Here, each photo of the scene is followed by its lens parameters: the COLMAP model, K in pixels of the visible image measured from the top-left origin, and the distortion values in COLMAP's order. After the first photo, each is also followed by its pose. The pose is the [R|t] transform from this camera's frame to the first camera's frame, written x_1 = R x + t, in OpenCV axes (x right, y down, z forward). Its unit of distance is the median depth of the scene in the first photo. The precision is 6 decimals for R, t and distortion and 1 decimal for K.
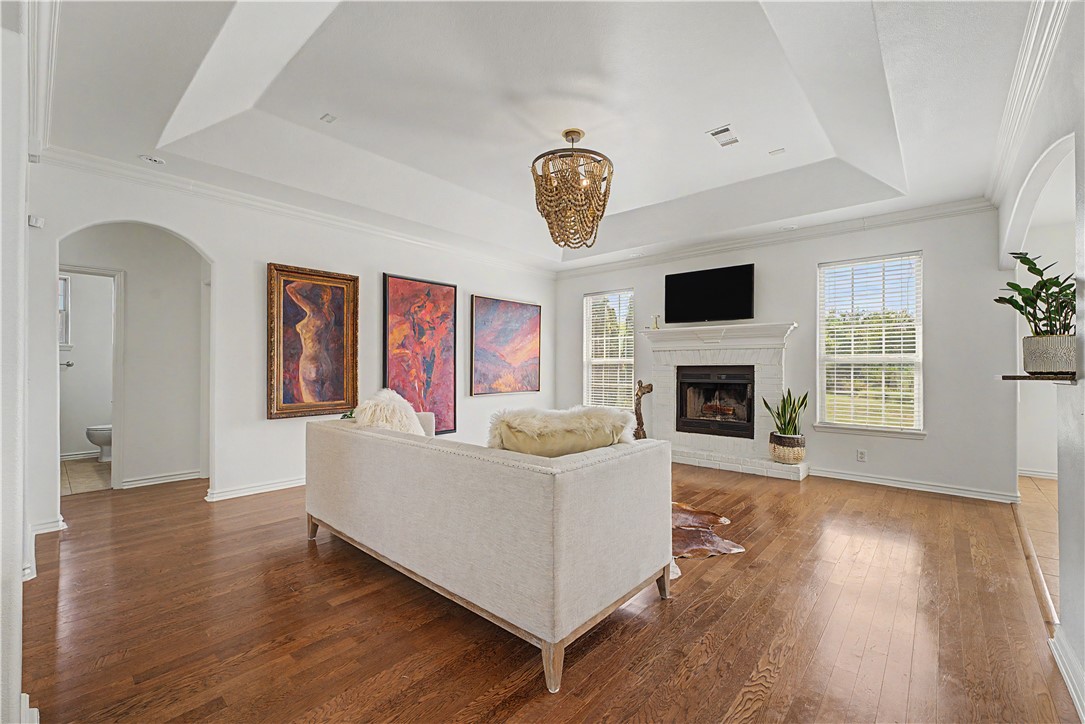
lens RADIAL K [[454.8, 0, 544.0], [0, 454.8, 364.6], [0, 0, 1]] dist [0.000534, -0.000597]
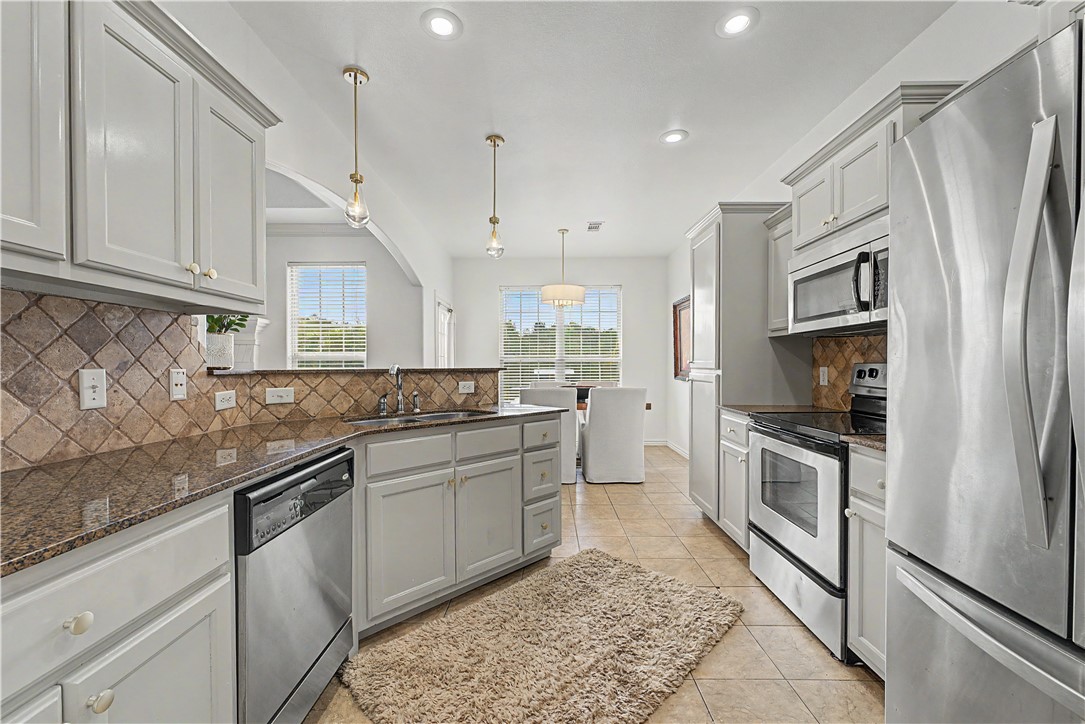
lens RADIAL K [[439.0, 0, 542.5], [0, 439.0, 370.5], [0, 0, 1]] dist [0.001740, -0.000456]
pose [[0.755099, -0.011826, 0.655505, 0.360117], [-0.001471, 0.999804, 0.019732, 0.000058], [-0.655610, -0.015864, 0.754933, -0.108651]]
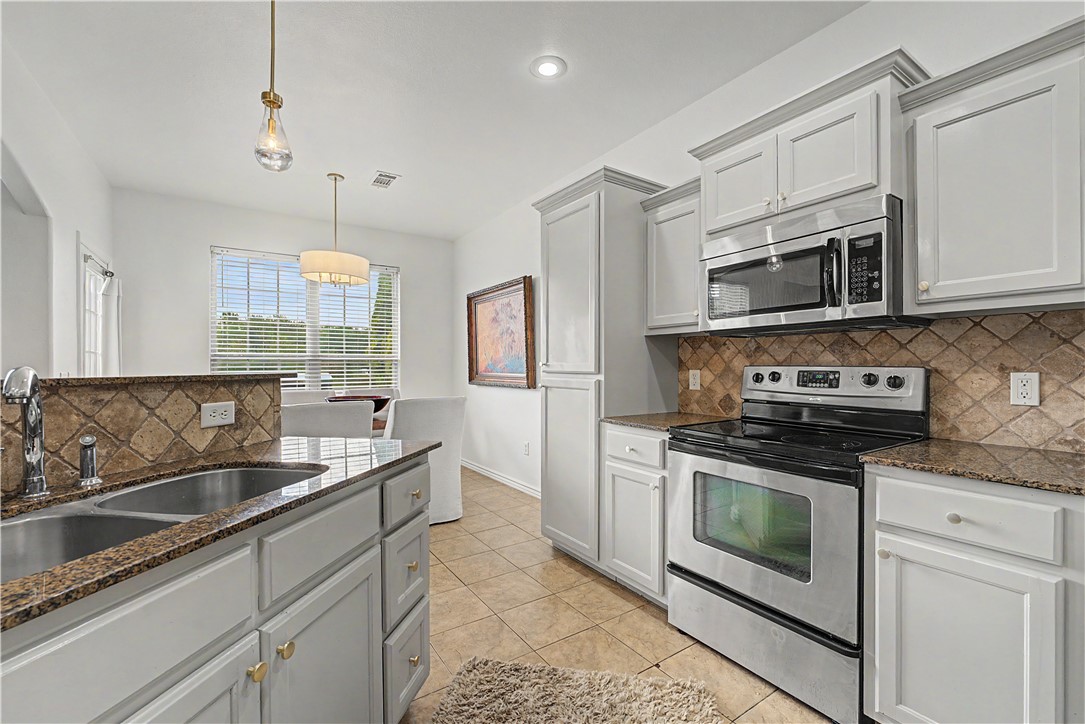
lens RADIAL K [[454.8, 0, 542.8], [0, 454.8, 368.4], [0, 0, 1]] dist [0.000534, -0.000597]
pose [[0.252619, -0.006881, 0.967541, 0.427101], [-0.005733, 0.999947, 0.008609, 0.000645], [-0.967549, -0.007722, 0.252566, 0.099311]]
